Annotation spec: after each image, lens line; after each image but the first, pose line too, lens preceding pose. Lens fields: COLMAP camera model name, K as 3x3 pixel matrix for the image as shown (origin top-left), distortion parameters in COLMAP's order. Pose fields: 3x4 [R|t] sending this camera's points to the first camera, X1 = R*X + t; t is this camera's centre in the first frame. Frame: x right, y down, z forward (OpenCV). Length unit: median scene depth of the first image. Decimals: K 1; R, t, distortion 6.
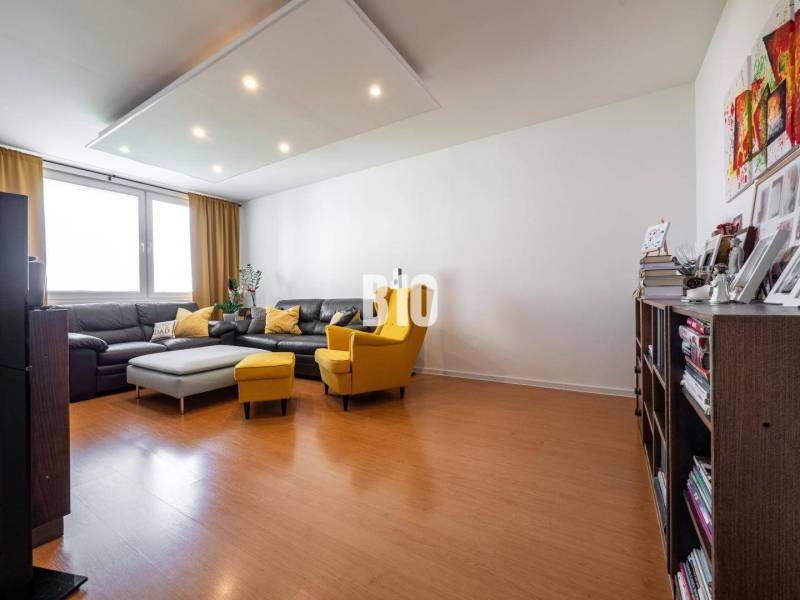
lens RADIAL K [[342.7, 0, 401.2], [0, 342.7, 299.4], [0, 0, 1]] dist [0.000069, 0.000120]
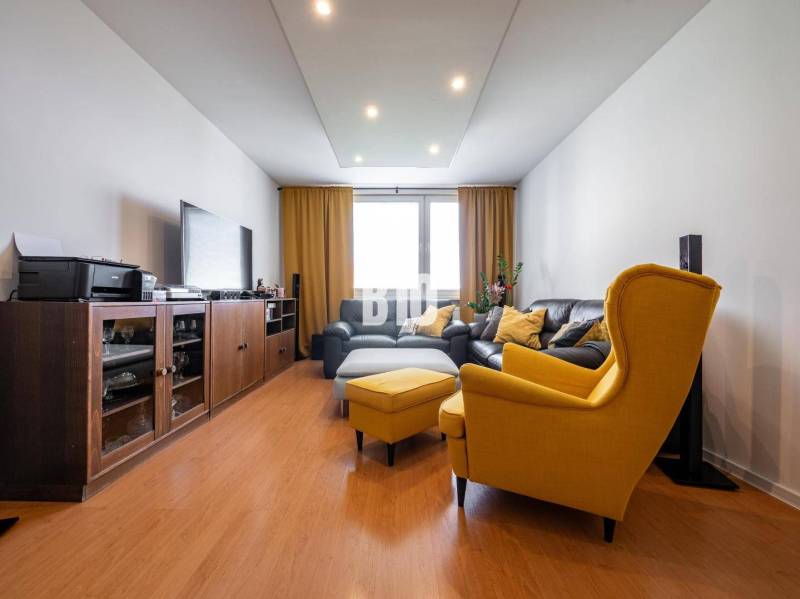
lens RADIAL K [[347.3, 0, 398.3], [0, 347.3, 296.9], [0, 0, 1]] dist [0.001188, 0.000190]
pose [[0.528924, 0.016307, -0.848512, 0.149545], [-0.017794, 0.999809, 0.008122, -0.005418], [0.848482, 0.010802, 0.529113, 0.373602]]
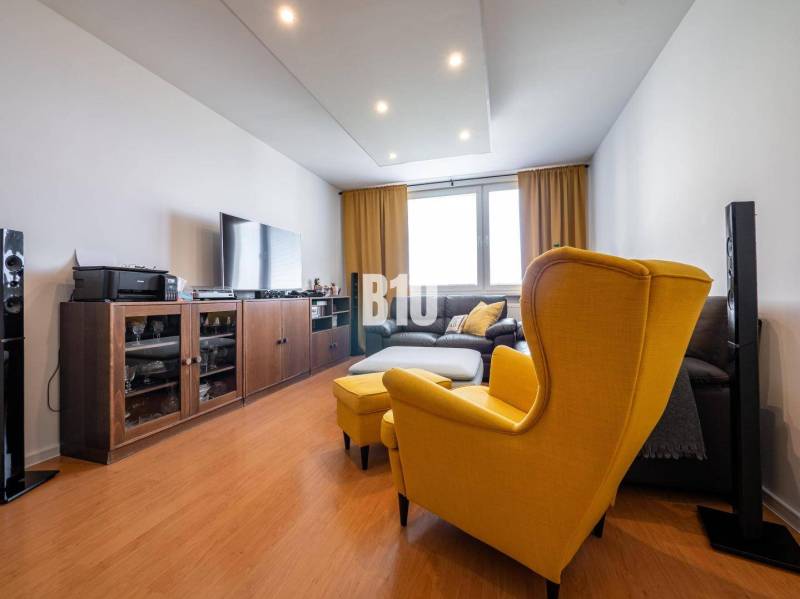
lens RADIAL K [[345.2, 0, 397.9], [0, 345.2, 292.0], [0, 0, 1]] dist [-0.001108, 0.000152]
pose [[0.255714, 0.006240, -0.966732, 0.188680], [-0.000314, 0.999980, 0.006371, -0.007265], [0.966753, -0.001326, 0.255710, 0.522046]]
